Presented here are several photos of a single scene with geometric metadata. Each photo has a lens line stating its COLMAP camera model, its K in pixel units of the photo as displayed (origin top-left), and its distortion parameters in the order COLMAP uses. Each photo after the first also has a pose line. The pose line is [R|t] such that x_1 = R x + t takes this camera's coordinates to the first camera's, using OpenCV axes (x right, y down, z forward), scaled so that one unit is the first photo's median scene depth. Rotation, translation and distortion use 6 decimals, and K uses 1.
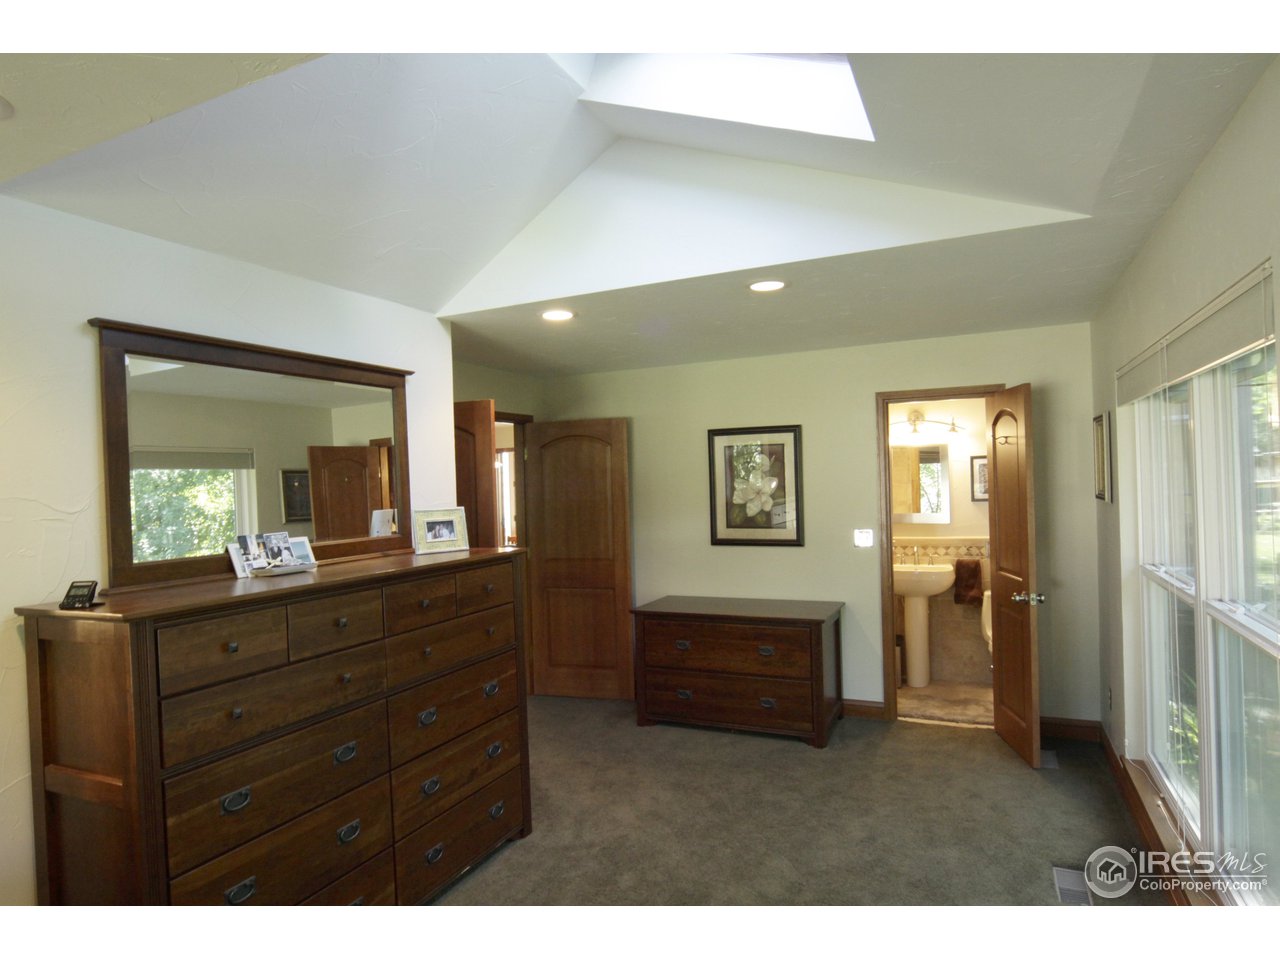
lens RADIAL K [[764.0, 0, 640.0], [0, 764.0, 480.0], [0, 0, 1]] dist [-0.003916, -0.003903]
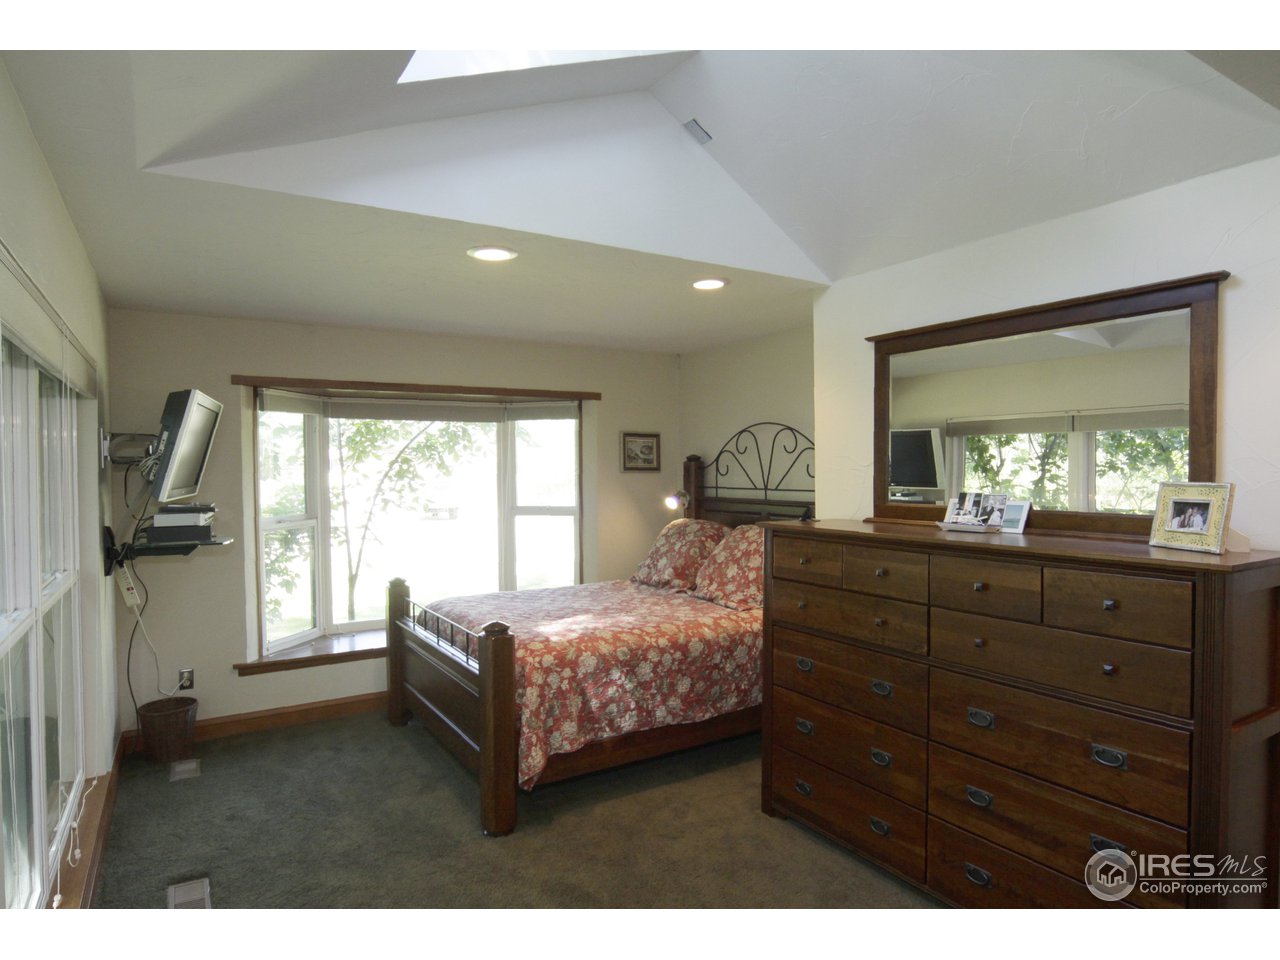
lens RADIAL K [[764.0, 0, 640.0], [0, 764.0, 480.0], [0, 0, 1]] dist [-0.003916, -0.003903]
pose [[-0.544401, 0.053236, -0.837134, 0.598793], [0.028284, 0.998582, 0.045109, -0.008734], [0.838348, 0.000880, -0.545135, 1.066582]]
